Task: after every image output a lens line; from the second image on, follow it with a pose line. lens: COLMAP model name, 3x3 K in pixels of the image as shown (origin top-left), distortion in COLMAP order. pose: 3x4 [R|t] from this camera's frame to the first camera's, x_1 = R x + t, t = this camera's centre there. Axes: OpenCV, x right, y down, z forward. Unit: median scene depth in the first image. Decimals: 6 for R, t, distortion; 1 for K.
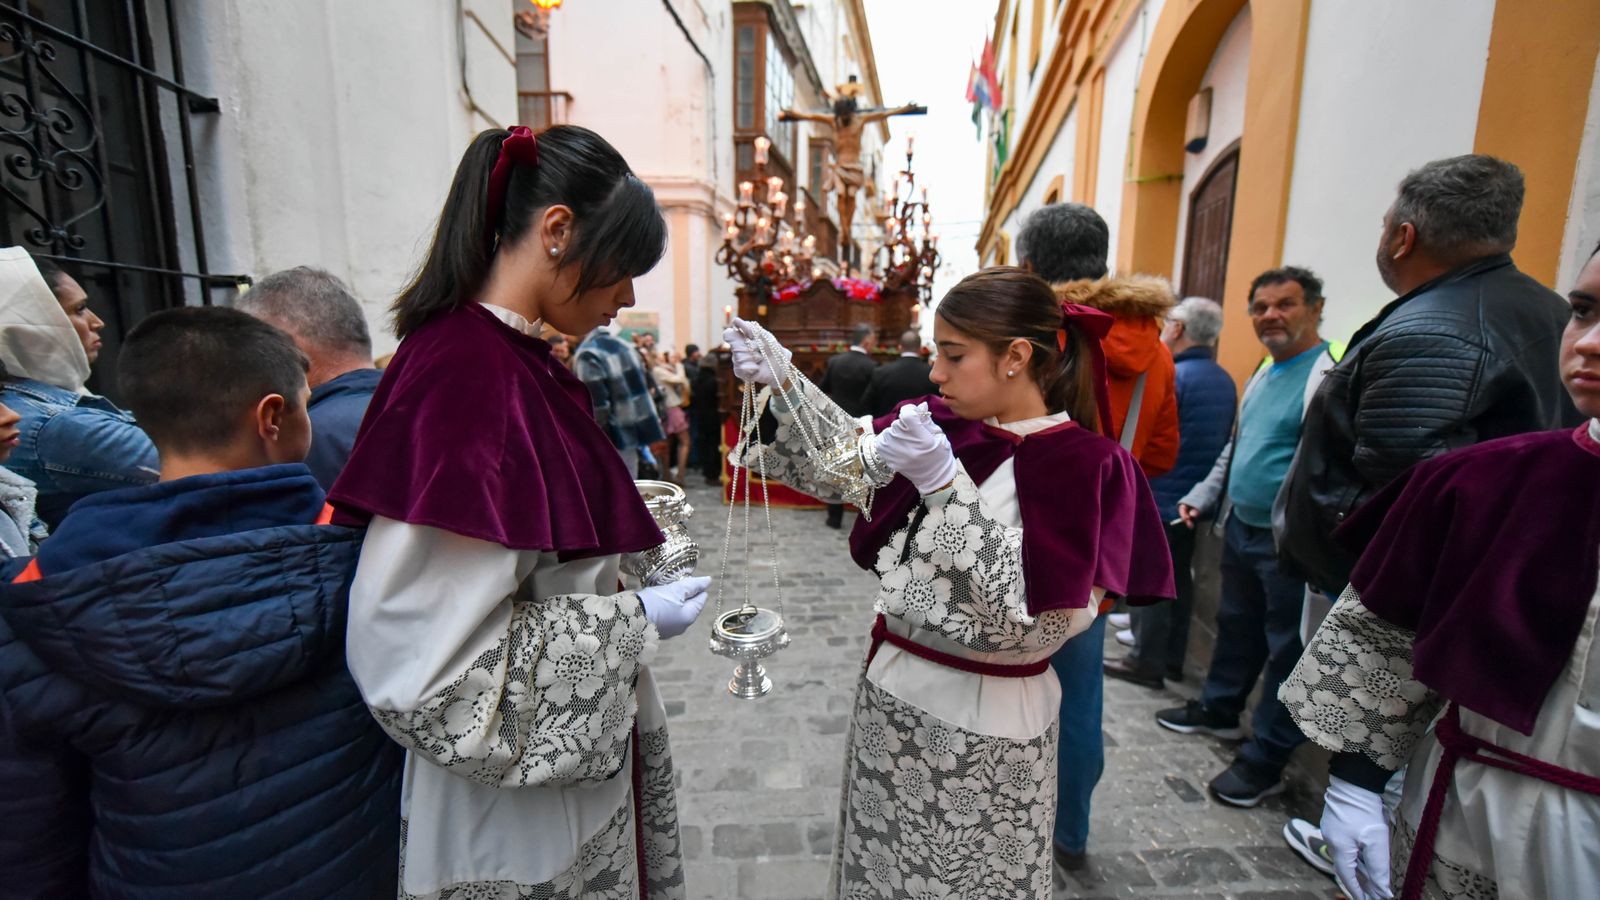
lens RADIAL K [[640.8, 0, 812.1], [0, 640.8, 451.1], [0, 0, 1]] dist [-0.003095, -0.000874]
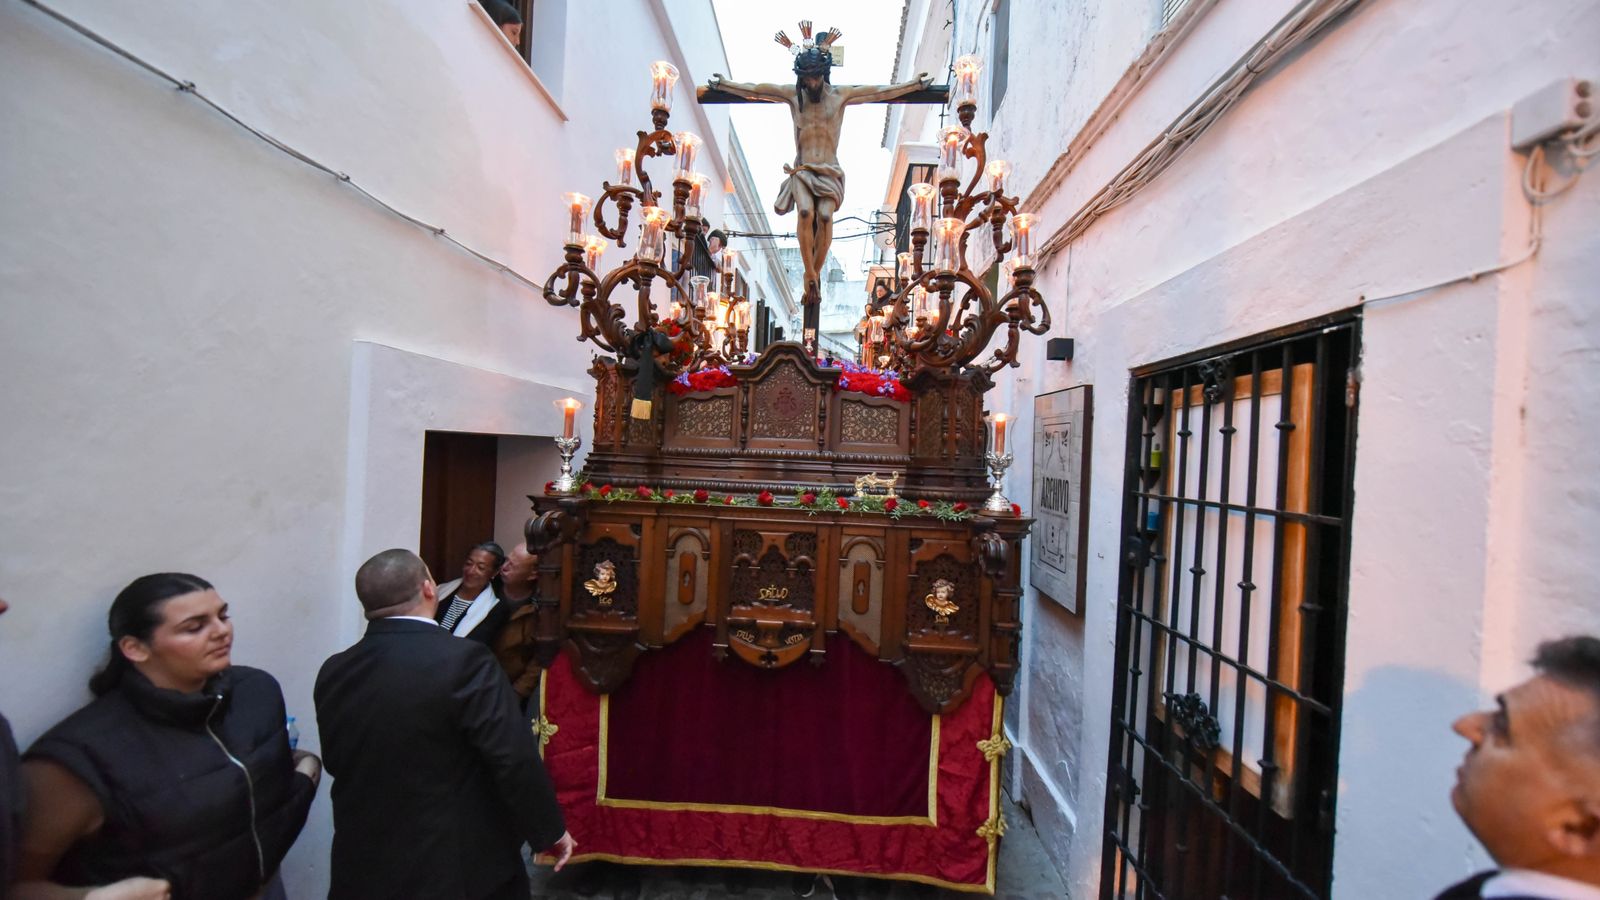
lens RADIAL K [[640.8, 0, 802.7], [0, 640.8, 457.6], [0, 0, 1]] dist [-0.003095, -0.000874]
pose [[0.992607, 0.023832, 0.119008, -0.023999], [-0.006956, 0.990092, -0.140250, -0.126075], [-0.121171, 0.138385, 0.982938, 0.561129]]
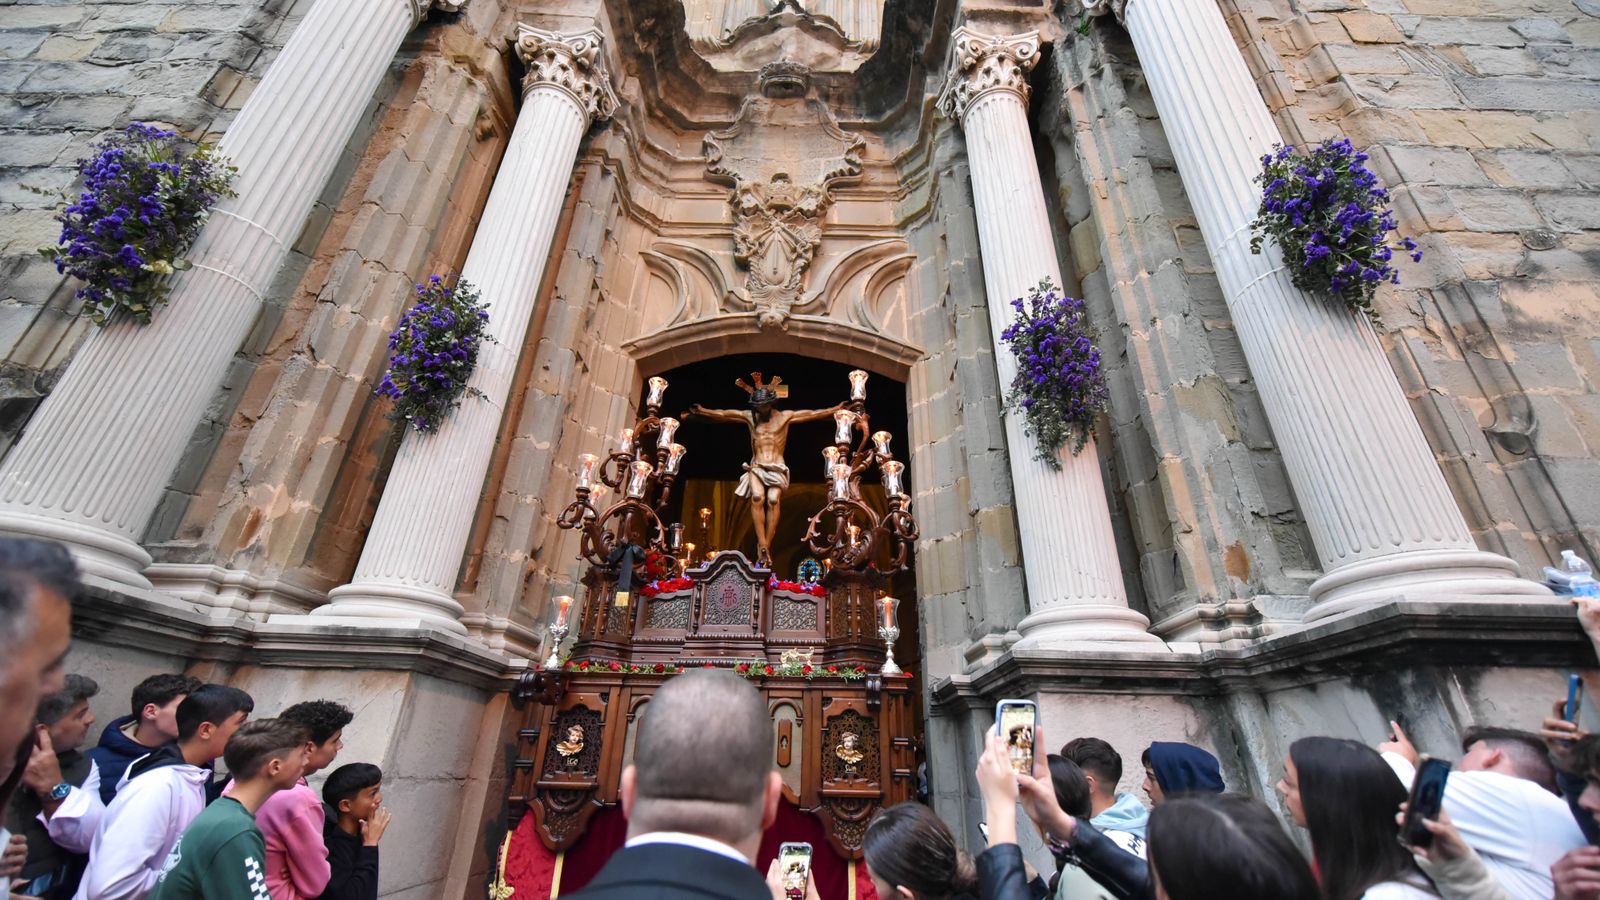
lens RADIAL K [[640.8, 0, 800.6], [0, 640.8, 449.1], [0, 0, 1]] dist [-0.003095, -0.000874]
pose [[0.992262, 0.058580, 0.109471, 0.009579], [0.012544, 0.829888, -0.557789, -0.008699], [-0.123524, 0.554846, 0.822732, 0.426185]]
